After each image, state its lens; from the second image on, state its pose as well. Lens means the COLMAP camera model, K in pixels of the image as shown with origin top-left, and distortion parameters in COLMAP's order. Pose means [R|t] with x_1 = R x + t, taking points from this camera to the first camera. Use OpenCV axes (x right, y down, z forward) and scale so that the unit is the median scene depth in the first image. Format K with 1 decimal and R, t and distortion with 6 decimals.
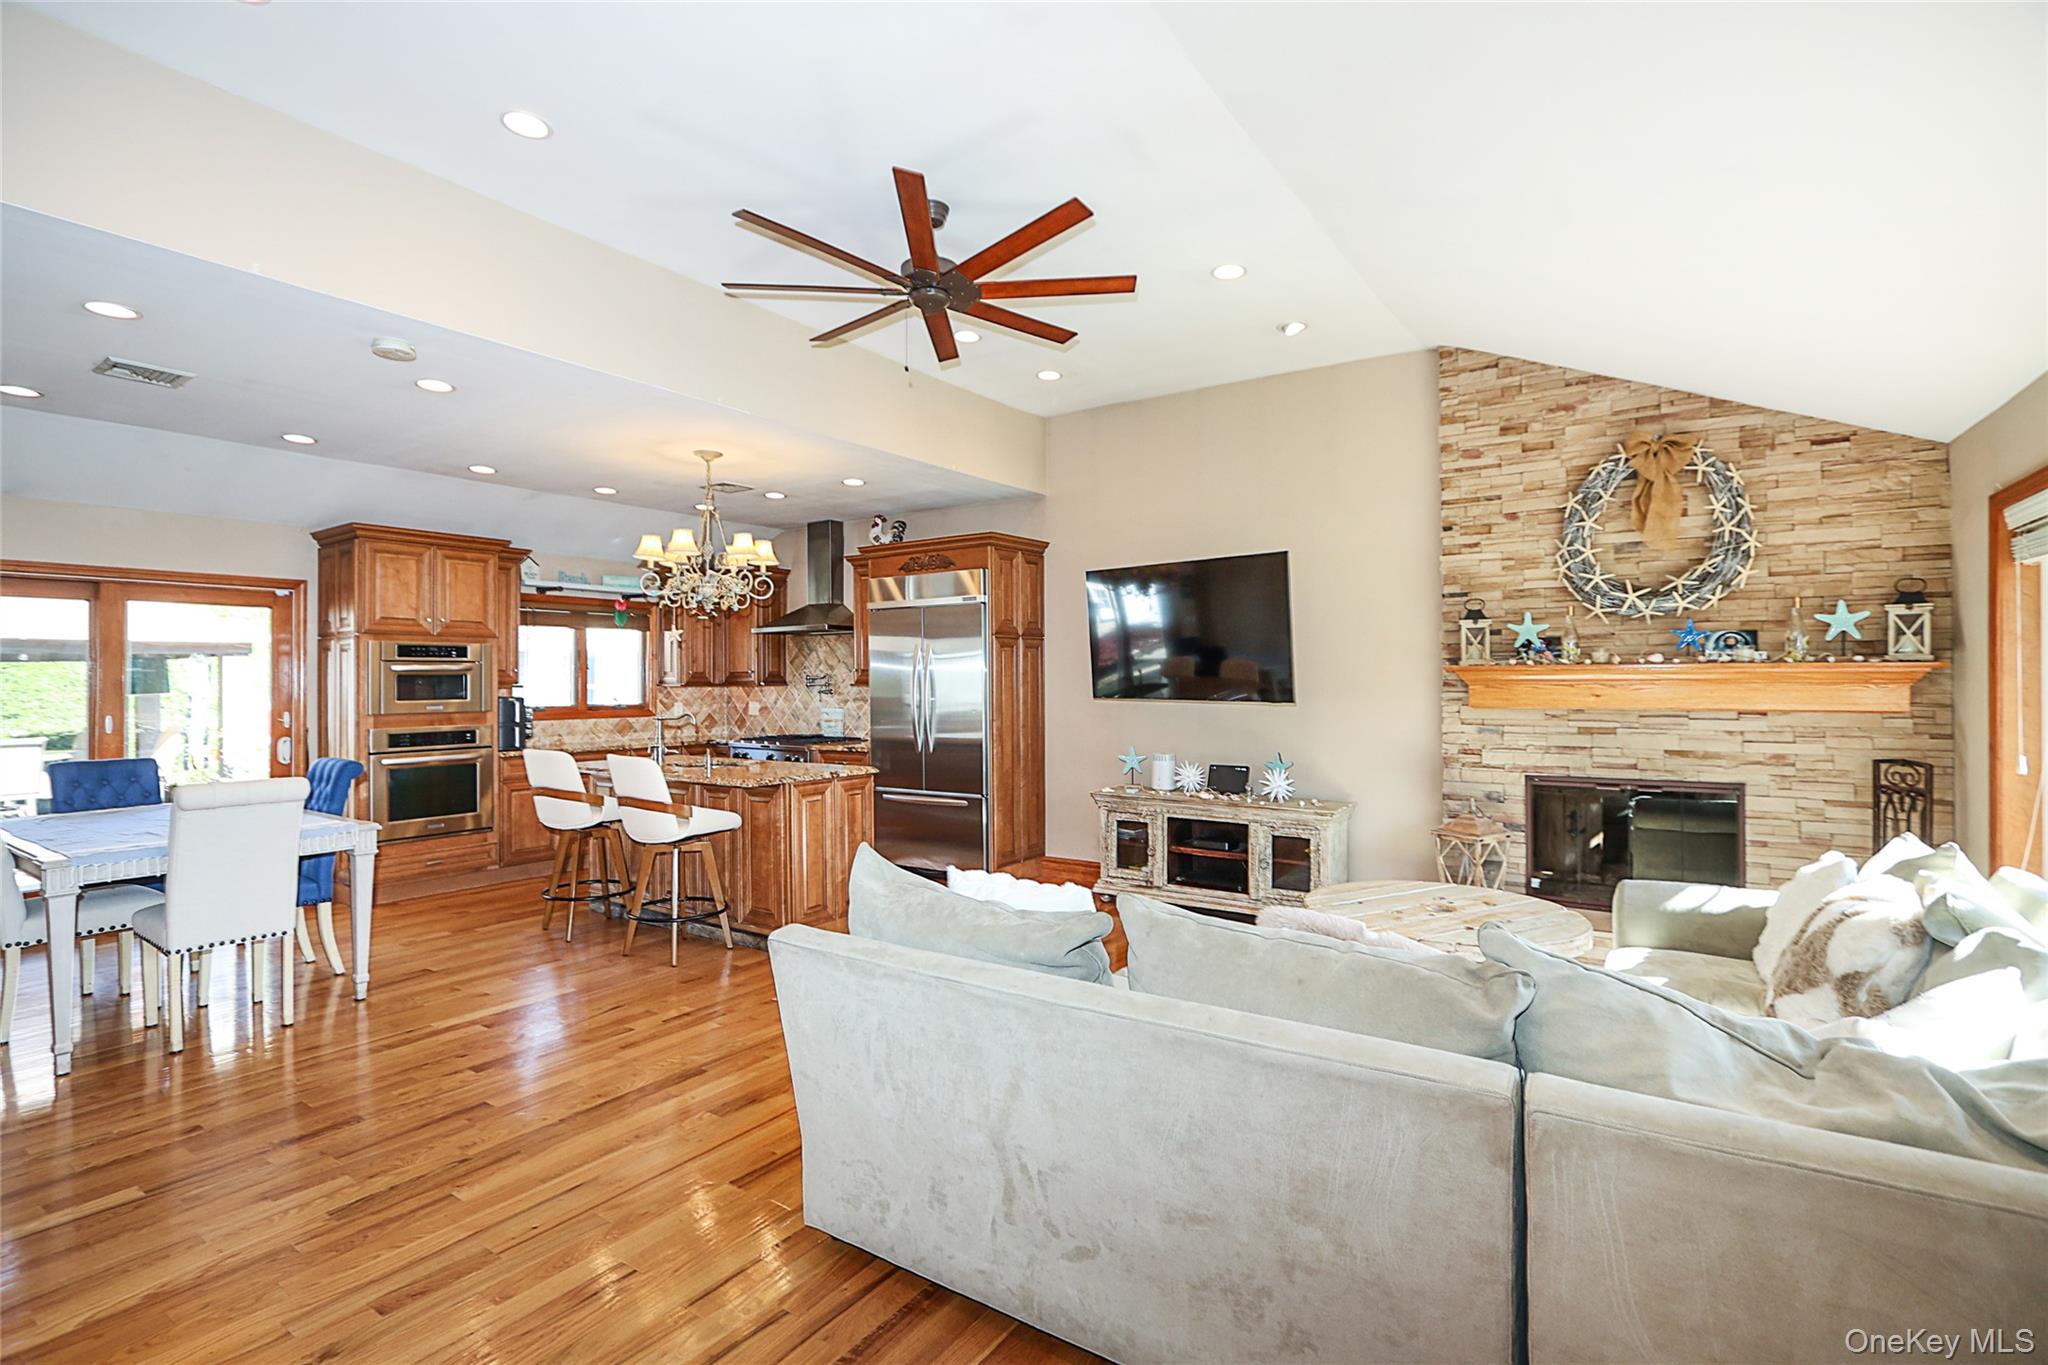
lens RADIAL K [[944.1, 0, 1011.5], [0, 944.1, 665.5], [0, 0, 1]] dist [-0.019392, 0.000491]
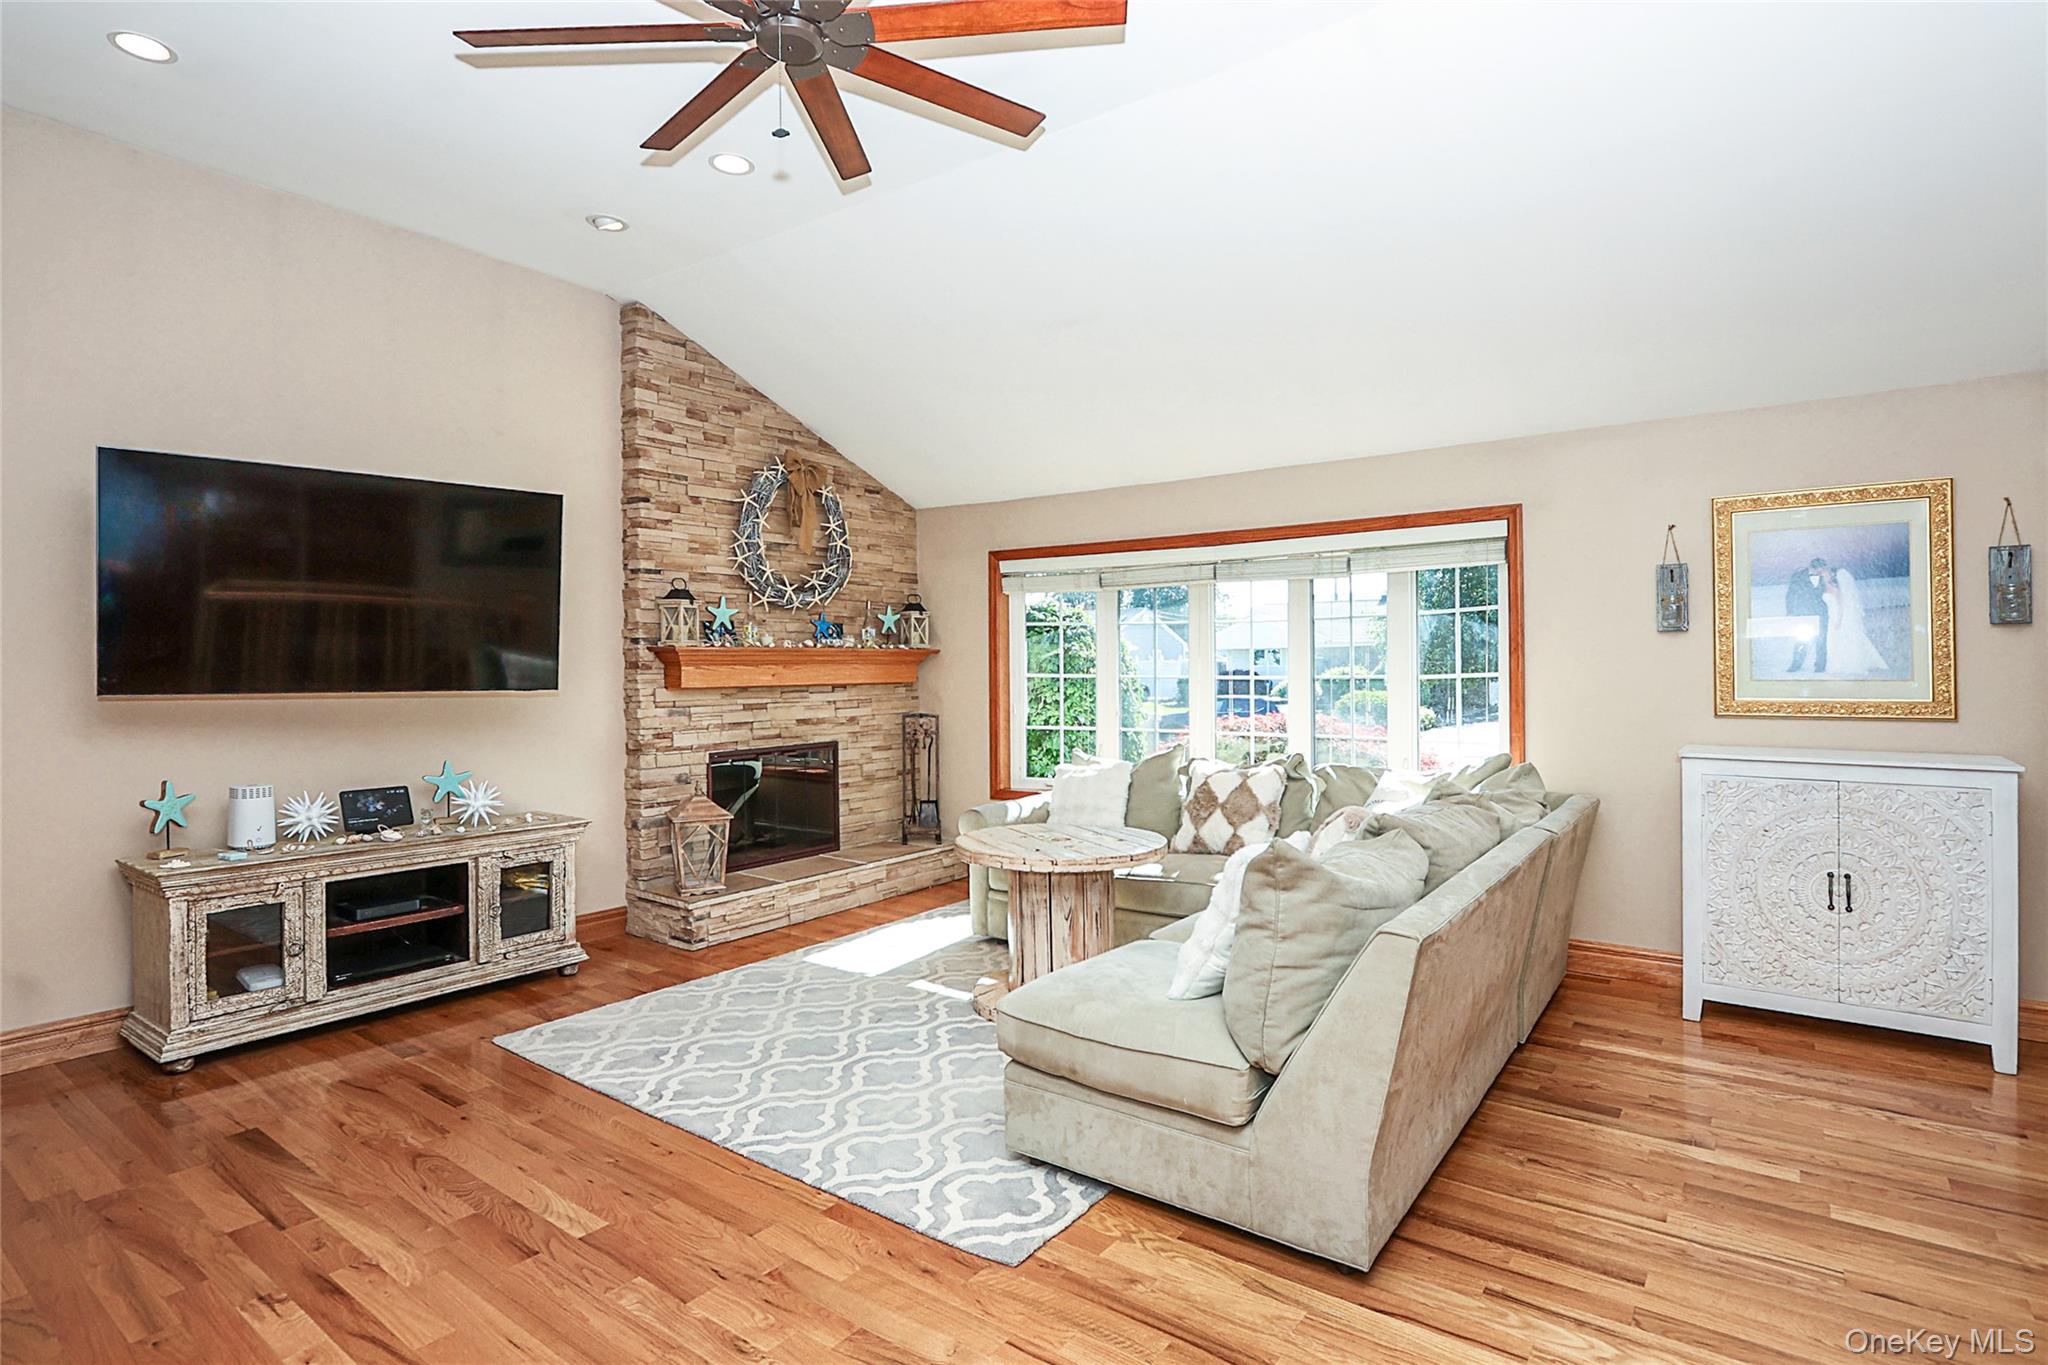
lens RADIAL K [[1025.0, 0, 1031.7], [0, 1025.0, 654.7], [0, 0, 1]] dist [-0.012228, -0.000315]
pose [[0.029159, 0.011019, 0.999514, -0.445682], [-0.010985, 0.999882, -0.010703, 0.012914], [-0.999514, -0.010668, 0.029276, 0.479390]]
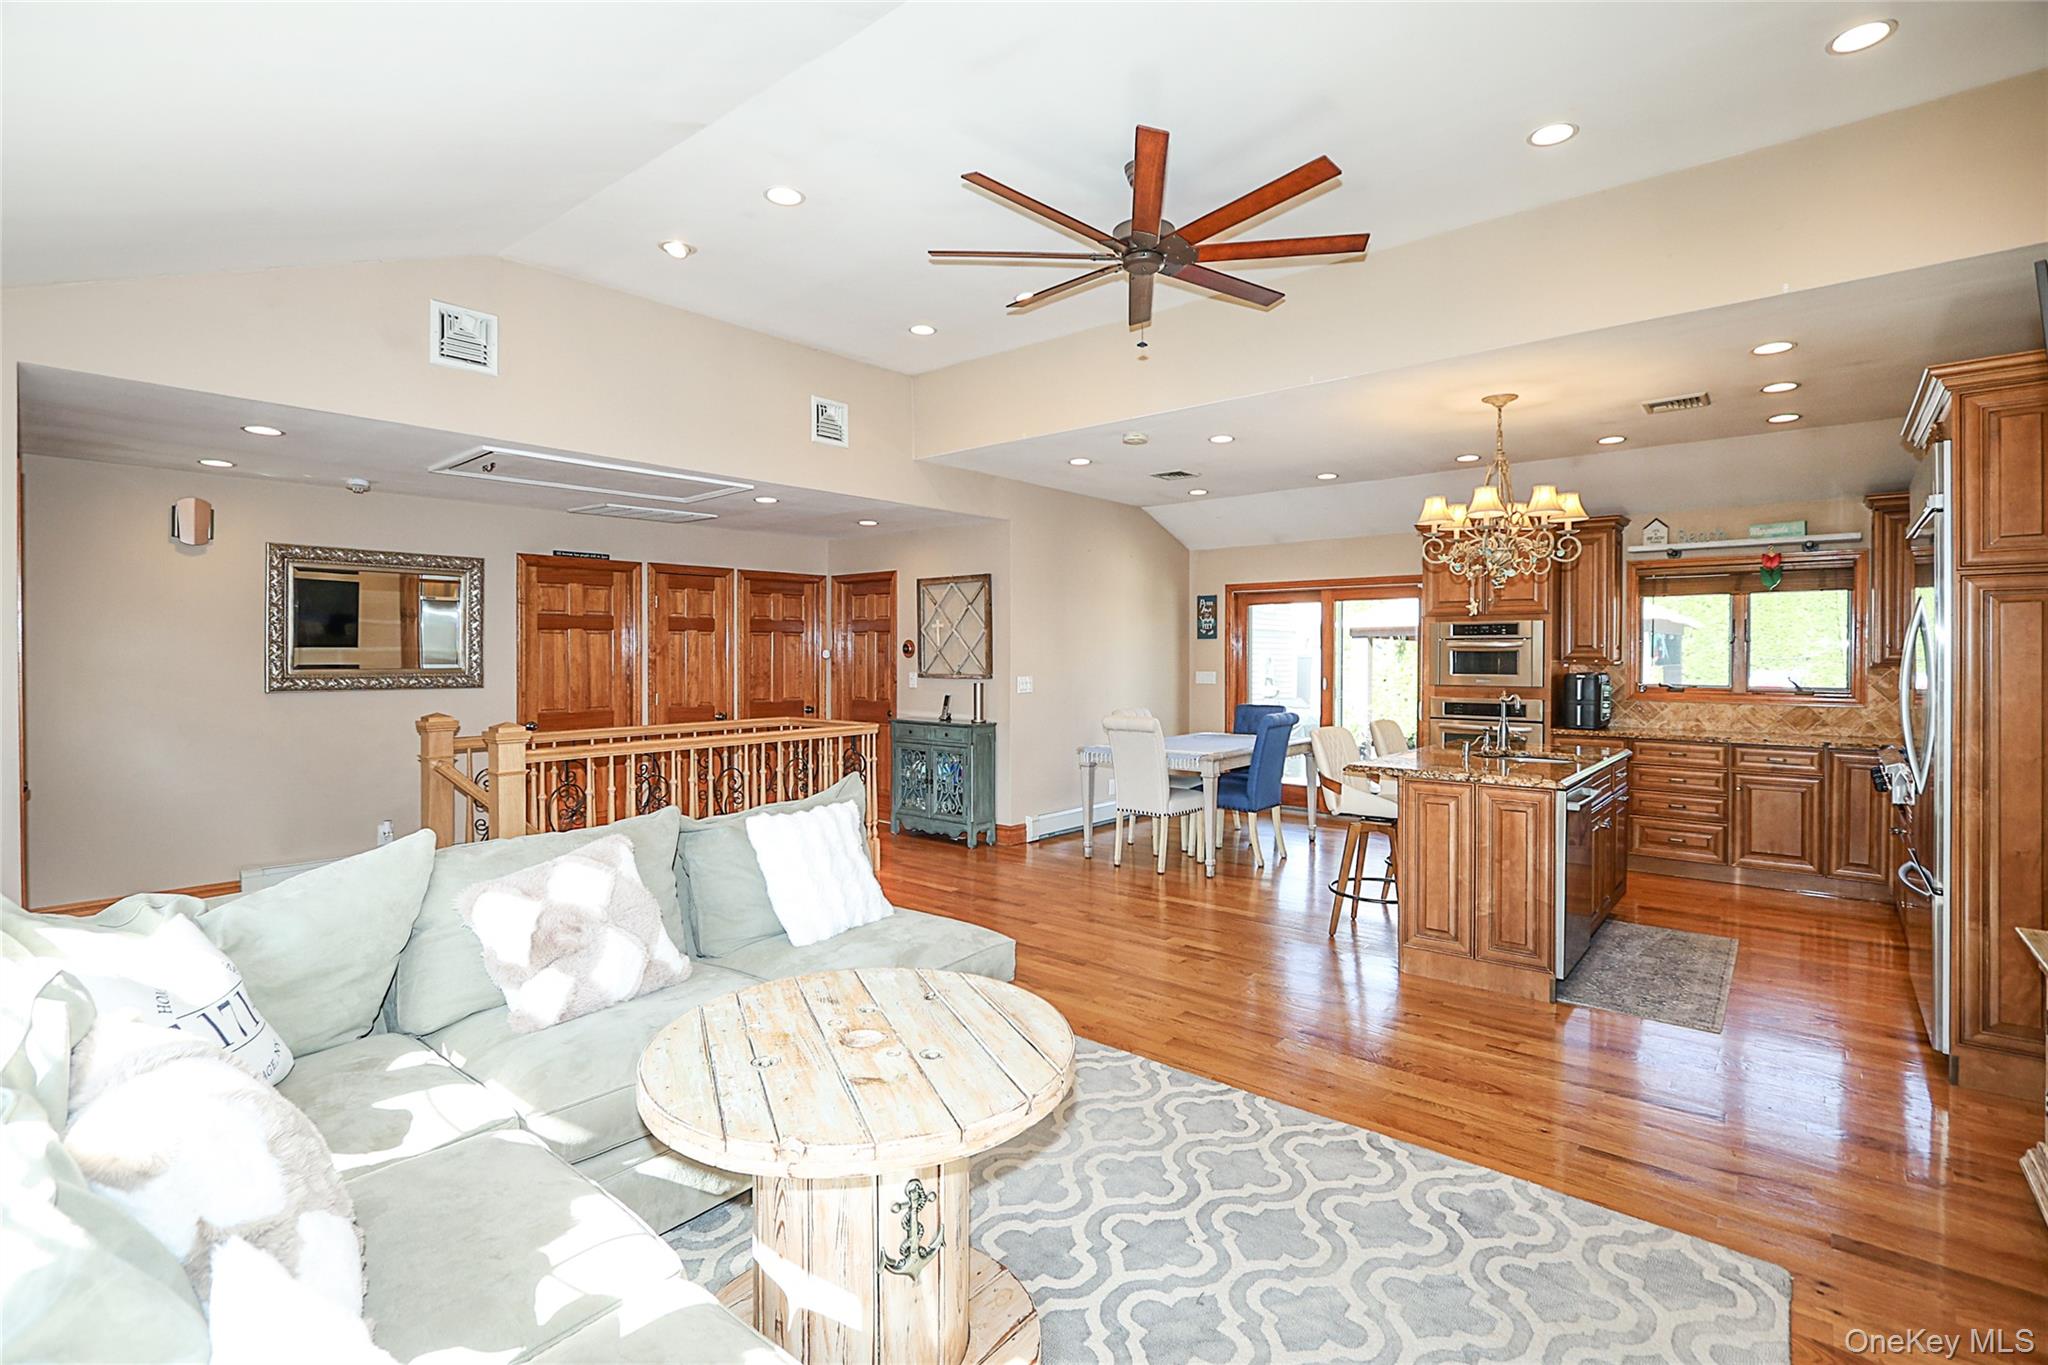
lens RADIAL K [[944.1, 0, 1011.5], [0, 944.1, 665.5], [0, 0, 1]] dist [-0.019392, 0.000491]
pose [[-0.100383, 0.019933, -0.994749, 0.528991], [0.018479, 0.999664, 0.018167, -0.003723], [0.994777, -0.016559, -0.100718, 0.560139]]
